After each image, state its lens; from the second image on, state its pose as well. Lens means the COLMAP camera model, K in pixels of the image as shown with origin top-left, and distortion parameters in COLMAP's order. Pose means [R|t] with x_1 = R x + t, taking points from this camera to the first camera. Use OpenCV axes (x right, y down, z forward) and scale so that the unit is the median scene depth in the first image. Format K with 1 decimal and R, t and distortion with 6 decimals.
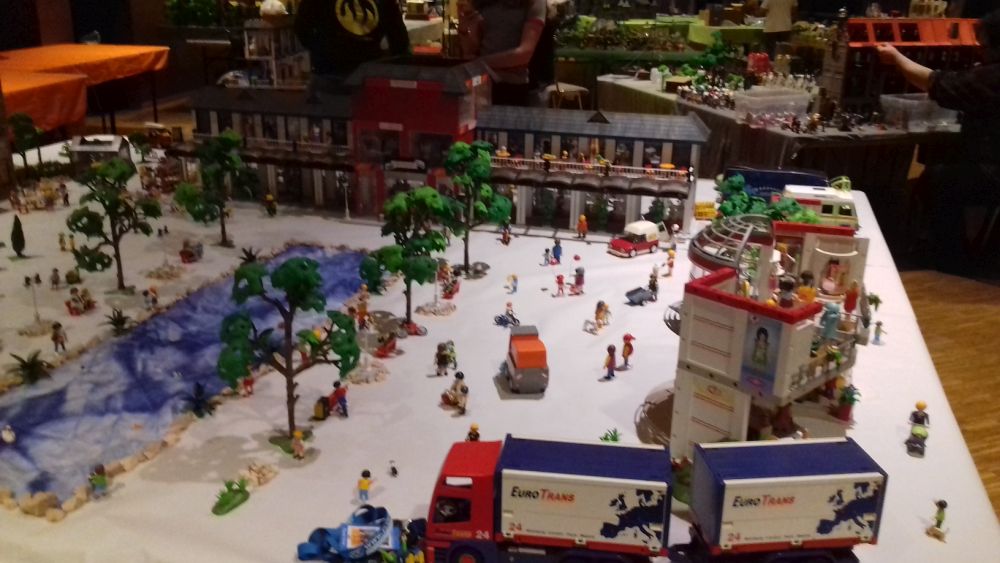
lens RADIAL K [[932.3, 0, 500.0], [0, 932.3, 281.5], [0, 0, 1]] dist [0.101367, -0.175703]
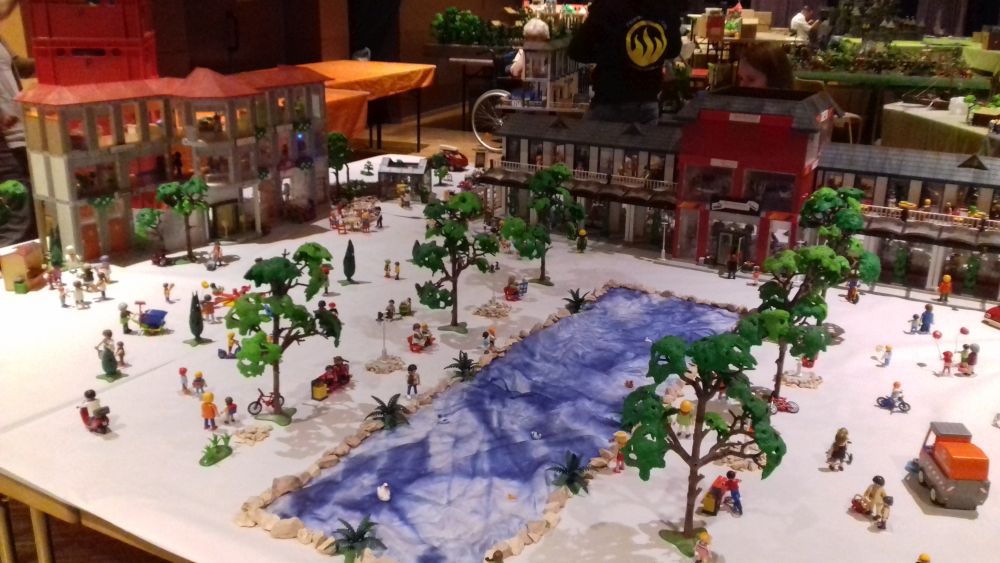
lens RADIAL K [[932.3, 0, 500.0], [0, 932.3, 281.5], [0, 0, 1]] dist [0.101367, -0.175703]
pose [[0.973233, 0.071655, -0.218366, -0.133341], [-0.075377, 0.997117, -0.008748, -0.028747], [0.217109, 0.024974, 0.975828, 0.067224]]
